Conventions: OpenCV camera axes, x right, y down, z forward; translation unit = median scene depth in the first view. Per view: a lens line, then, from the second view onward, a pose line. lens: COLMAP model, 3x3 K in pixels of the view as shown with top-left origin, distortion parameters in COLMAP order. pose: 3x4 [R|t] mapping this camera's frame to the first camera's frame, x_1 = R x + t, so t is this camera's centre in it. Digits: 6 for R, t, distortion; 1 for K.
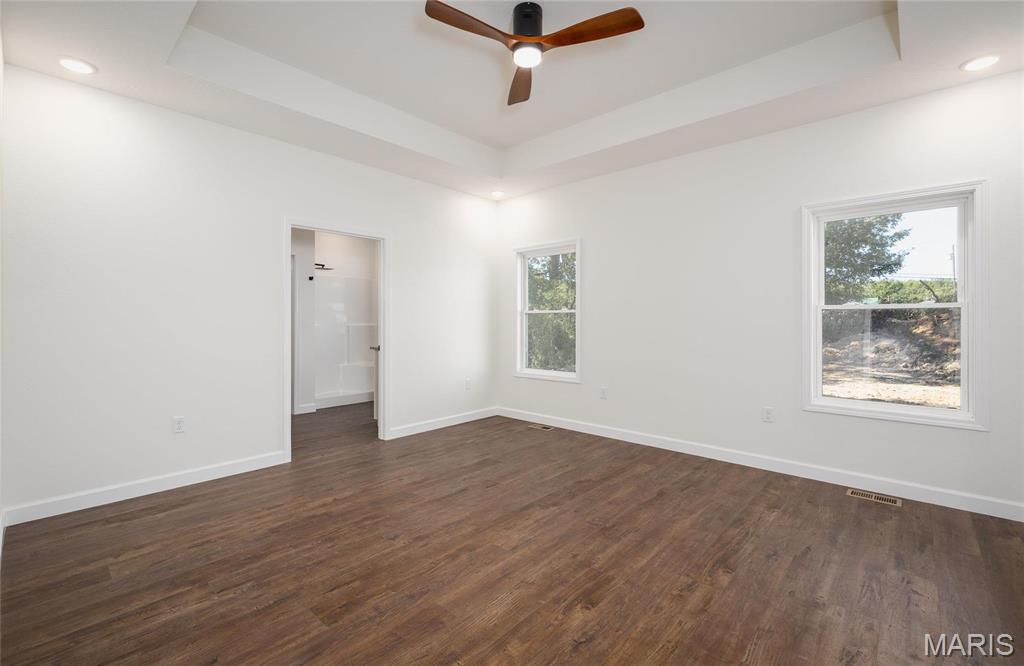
lens RADIAL K [[455.0, 0, 512.1], [0, 455.0, 325.6], [0, 0, 1]] dist [0.011223, -0.001899]
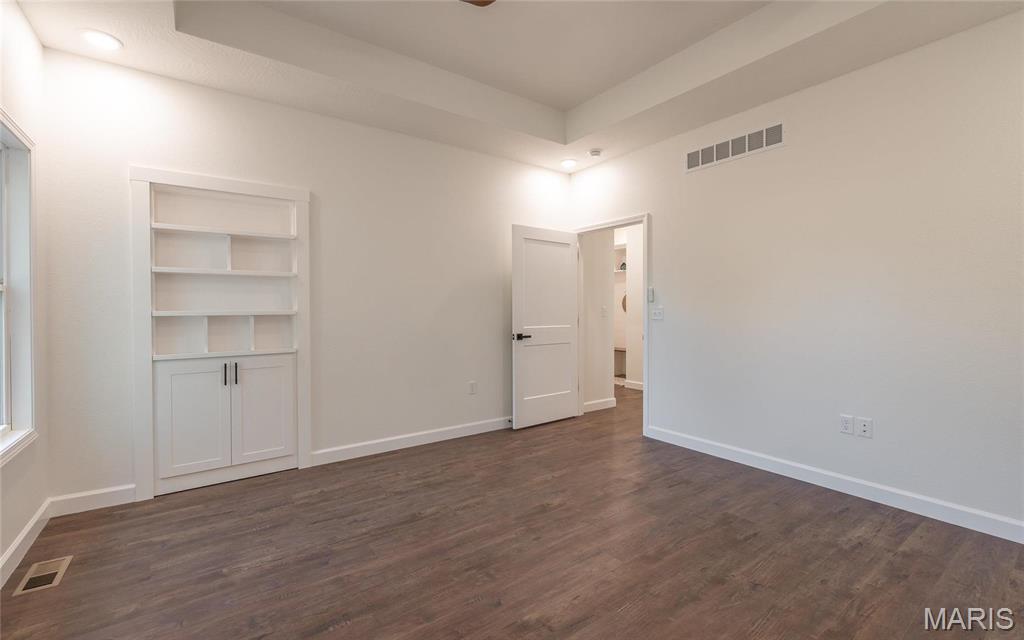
lens RADIAL K [[431.0, 0, 511.4], [0, 431.0, 314.8], [0, 0, 1]] dist [-0.003556, 0.000588]
pose [[-0.978671, -0.000813, 0.205430, -0.003186], [0.004467, 0.999671, 0.025241, -0.018716], [-0.205383, 0.025621, -0.978346, 1.914670]]
